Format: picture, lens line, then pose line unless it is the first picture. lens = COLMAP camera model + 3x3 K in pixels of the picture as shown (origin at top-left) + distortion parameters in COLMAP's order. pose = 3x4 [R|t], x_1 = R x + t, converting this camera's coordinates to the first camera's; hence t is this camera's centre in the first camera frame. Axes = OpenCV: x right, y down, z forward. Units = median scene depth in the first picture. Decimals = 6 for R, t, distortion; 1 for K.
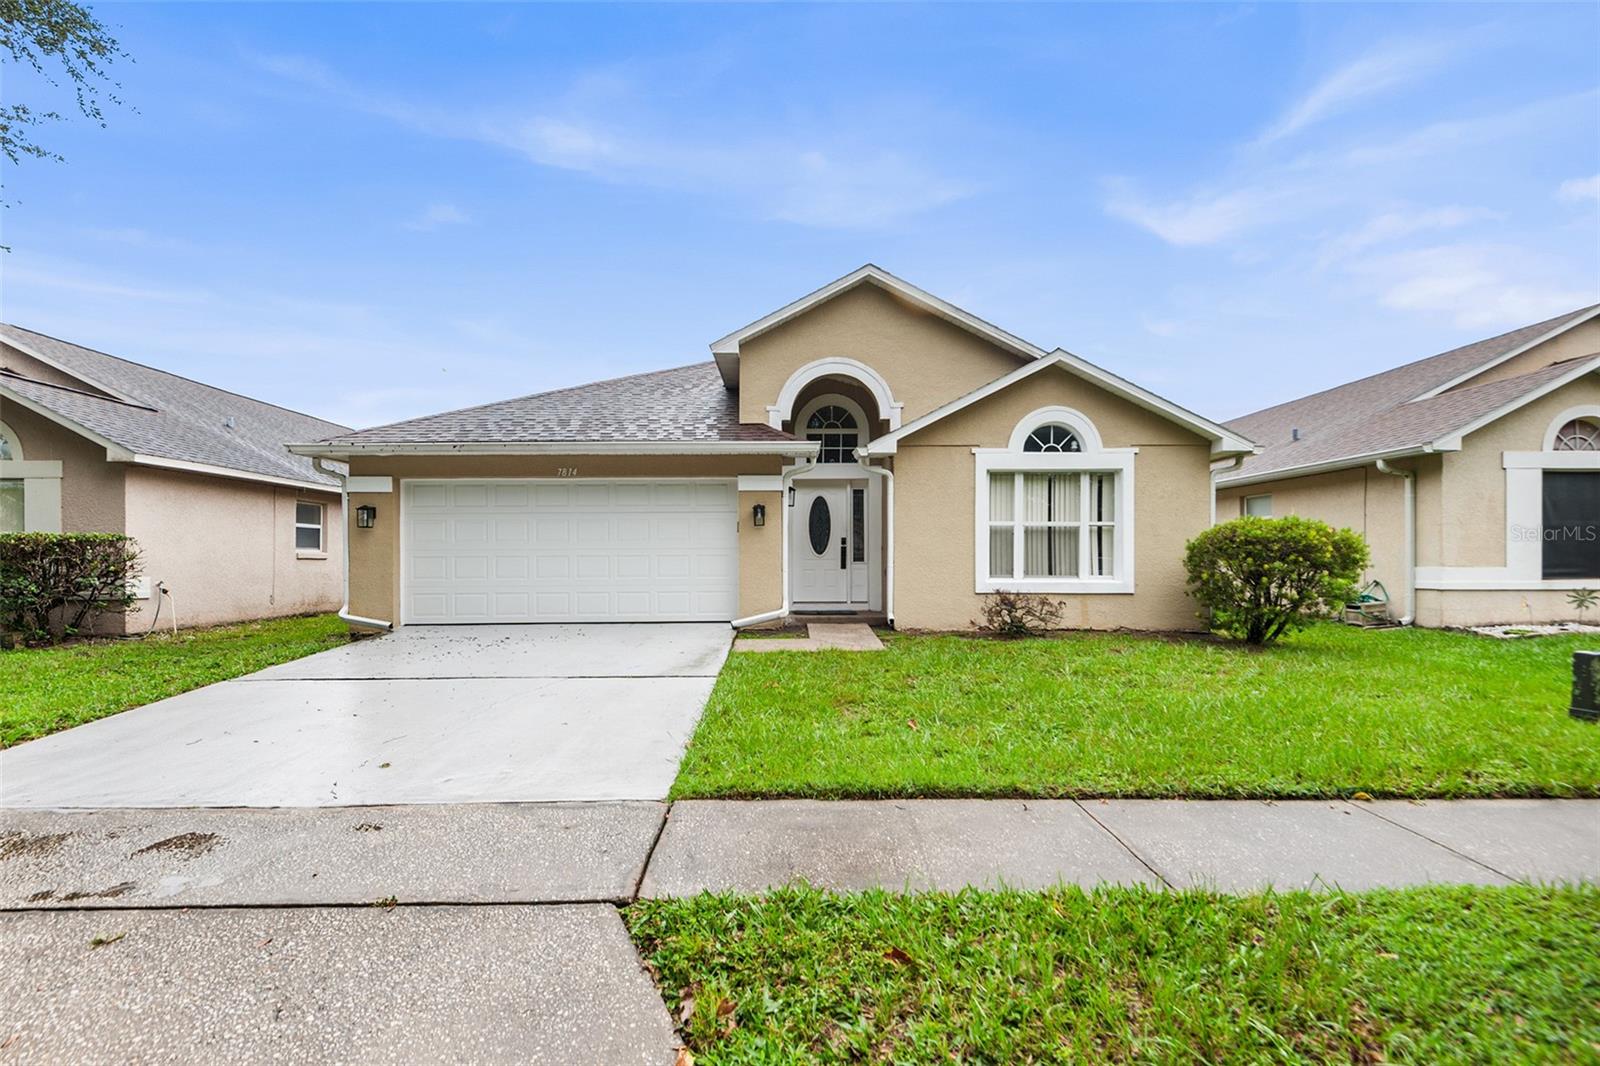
lens RADIAL K [[733.8, 0, 753.6], [0, 733.8, 562.6], [0, 0, 1]] dist [0.028879, -0.015103]
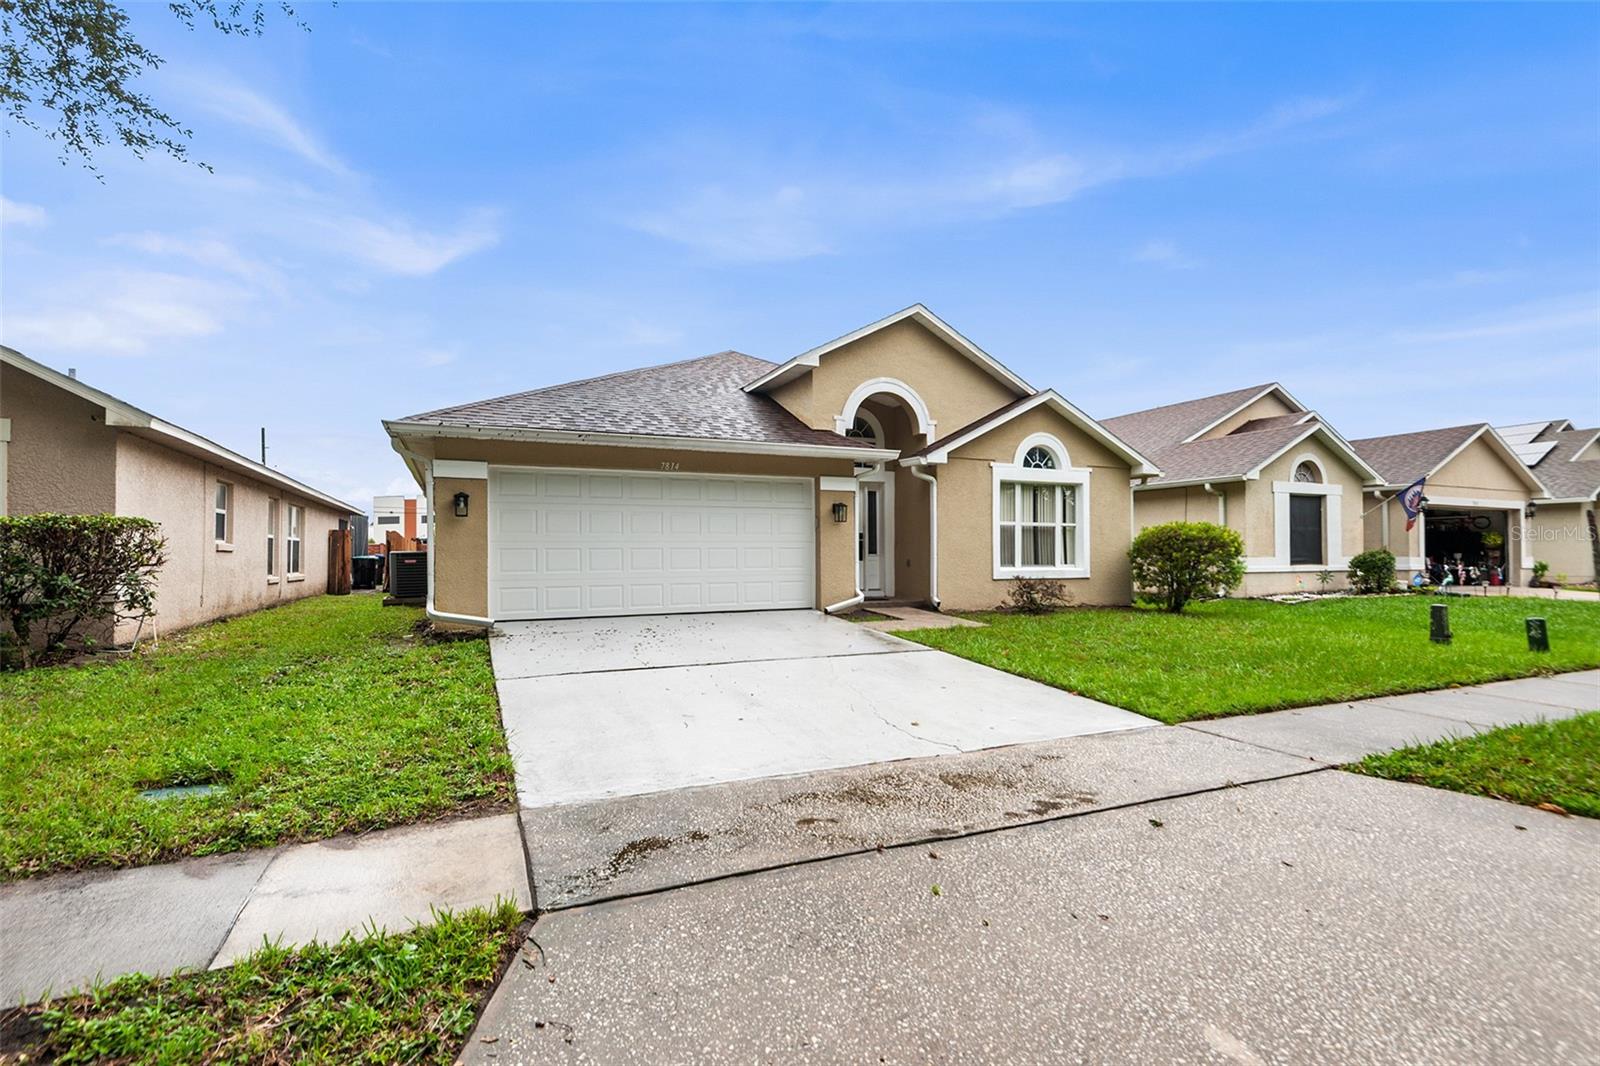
lens RADIAL K [[733.8, 0, 780.3], [0, 733.8, 544.4], [0, 0, 1]] dist [0.028879, -0.015103]
pose [[0.920801, 0.005291, 0.389998, -0.506385], [0.001853, 0.999837, -0.017941, 0.004368], [-0.390029, 0.017243, 0.920641, 0.001781]]
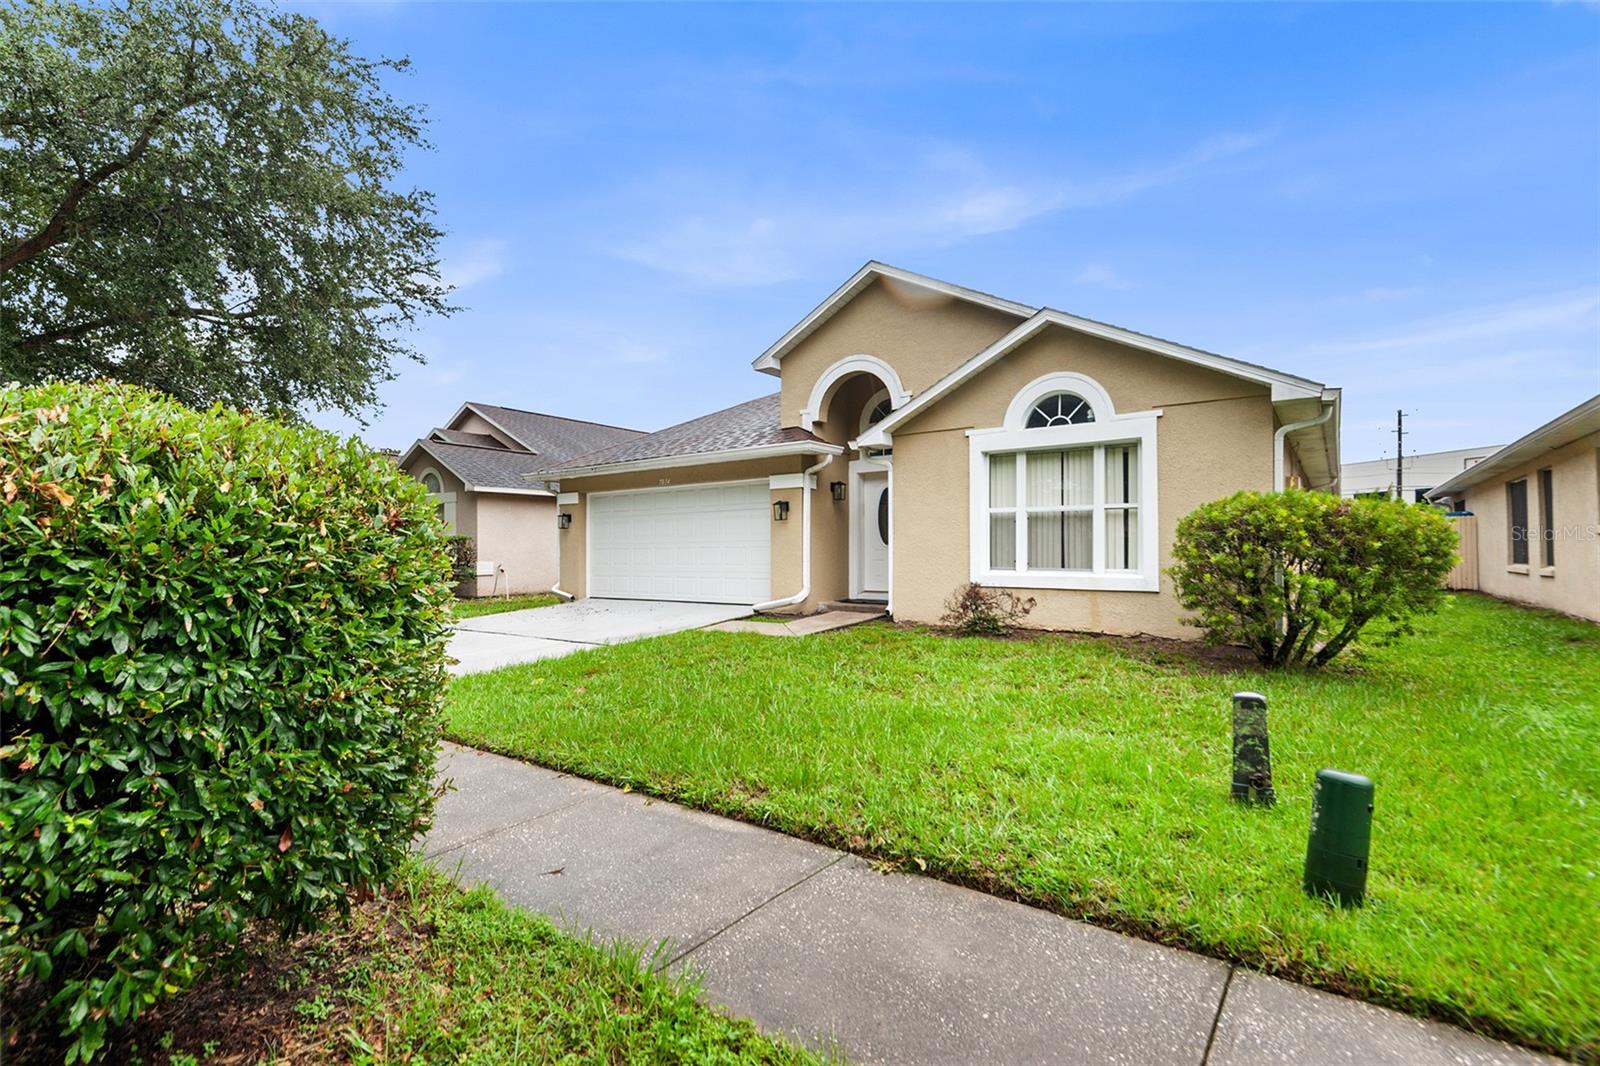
lens RADIAL K [[733.8, 0, 787.5], [0, 733.8, 541.2], [0, 0, 1]] dist [0.028879, -0.015103]
pose [[0.793239, -0.009412, -0.608837, 0.680554], [0.004687, 0.999945, -0.009351, -0.007461], [0.608892, 0.004564, 0.793240, 0.122646]]
